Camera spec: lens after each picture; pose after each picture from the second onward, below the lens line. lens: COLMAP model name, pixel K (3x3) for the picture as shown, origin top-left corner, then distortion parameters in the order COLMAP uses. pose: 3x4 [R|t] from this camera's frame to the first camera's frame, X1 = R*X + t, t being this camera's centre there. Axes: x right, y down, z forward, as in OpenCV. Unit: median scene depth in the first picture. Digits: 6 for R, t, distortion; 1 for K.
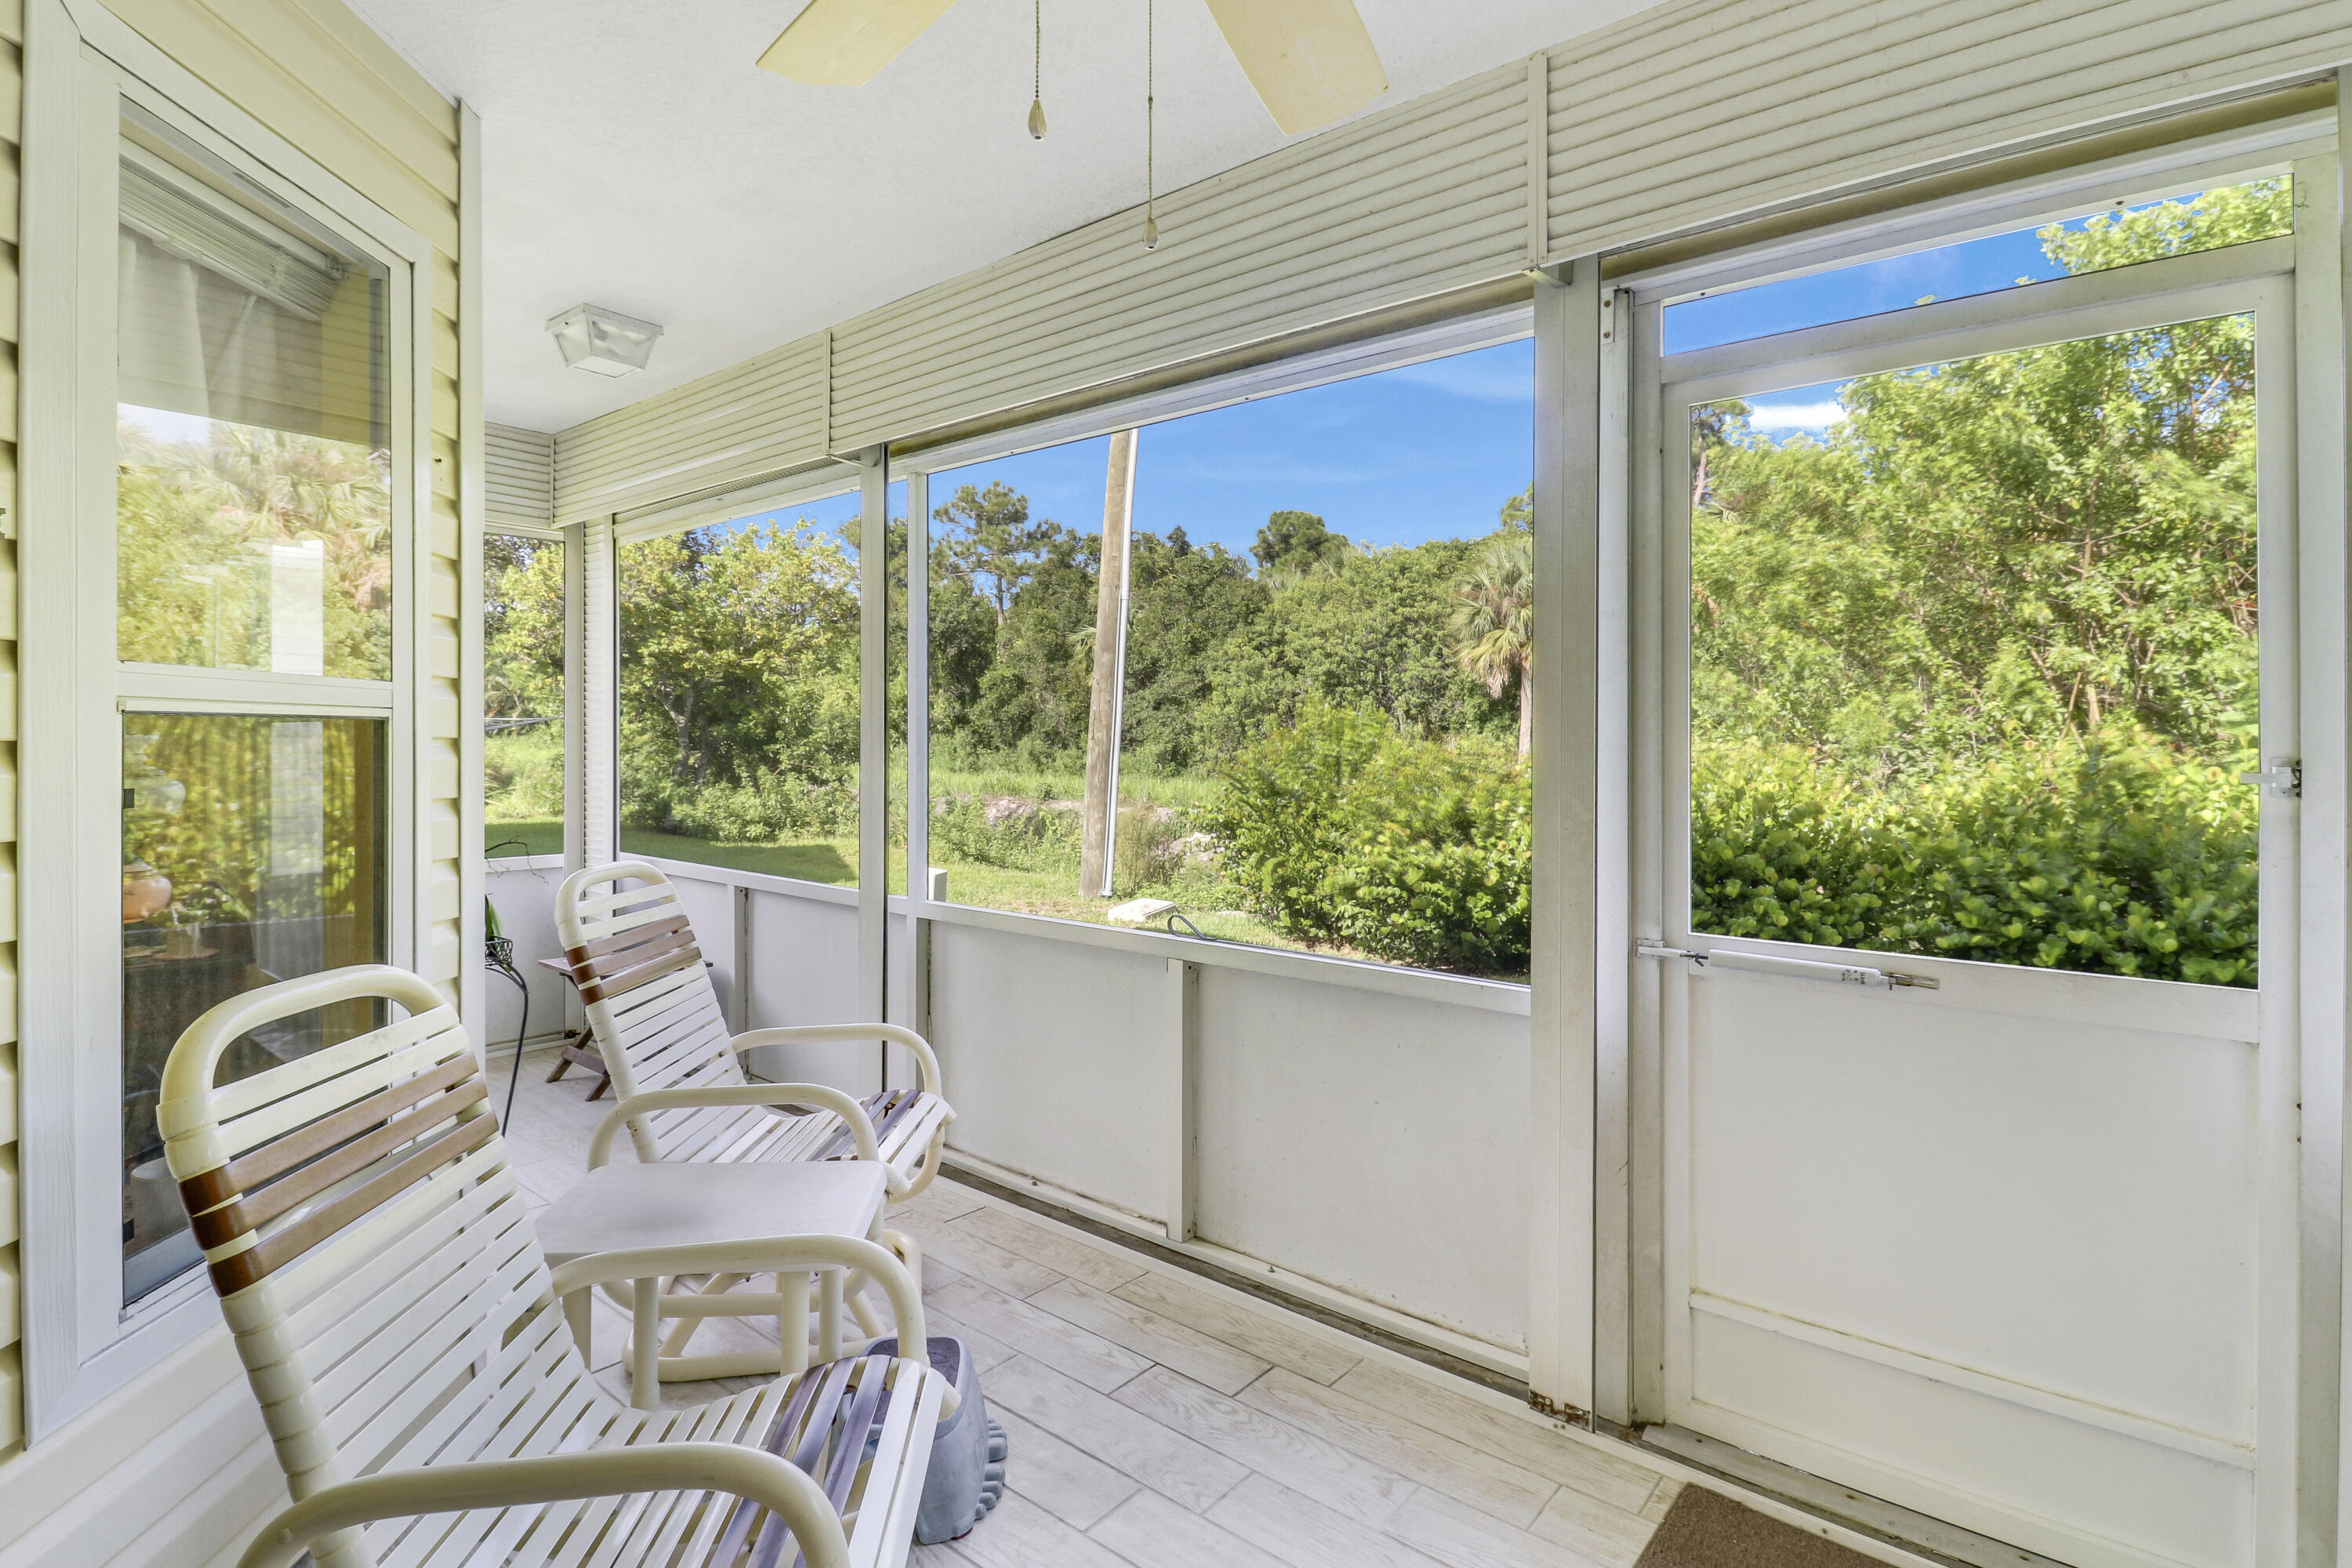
lens RADIAL K [[1127.0, 0, 1185.4], [0, 1127.0, 729.0], [0, 0, 1]] dist [0.024980, -0.029887]
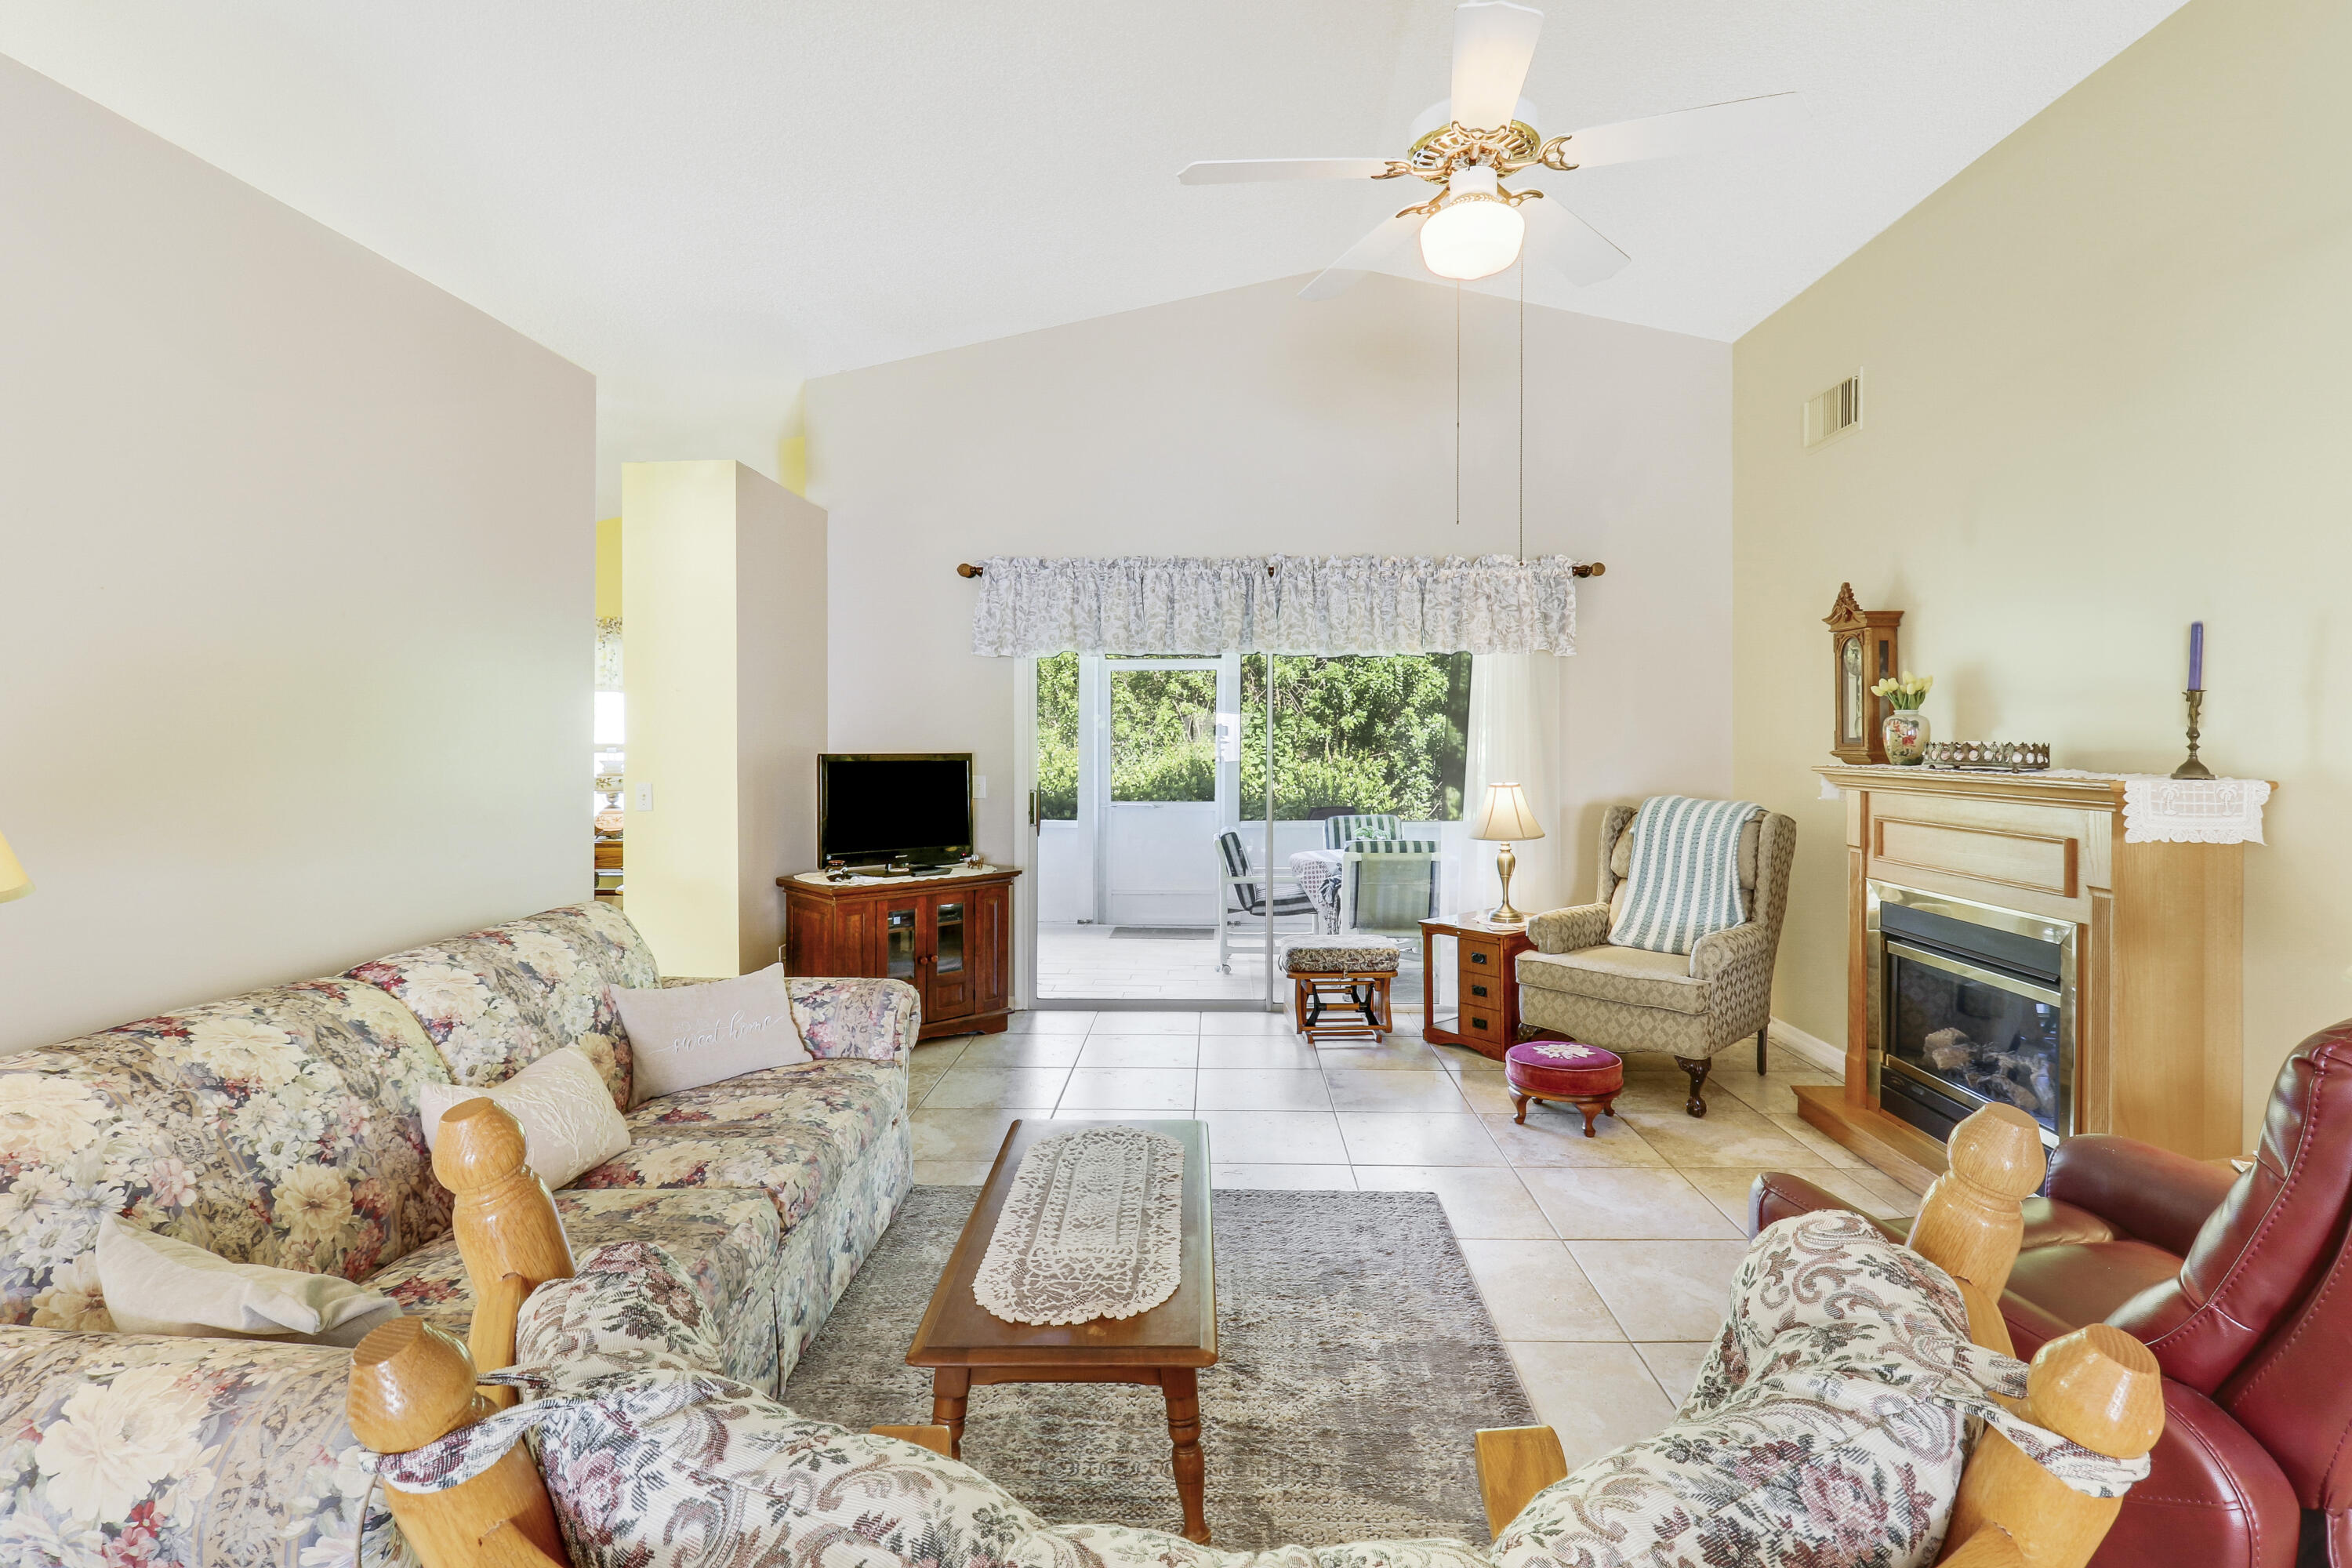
lens RADIAL K [[1116.6, 0, 1182.8], [0, 1116.6, 734.7], [0, 0, 1]] dist [-0.001226, -0.014208]
pose [[0.789755, -0.002894, 0.613415, -0.482480], [-0.002660, 0.999963, 0.008142, -0.024156], [-0.613417, -0.008061, 0.789718, -0.614878]]
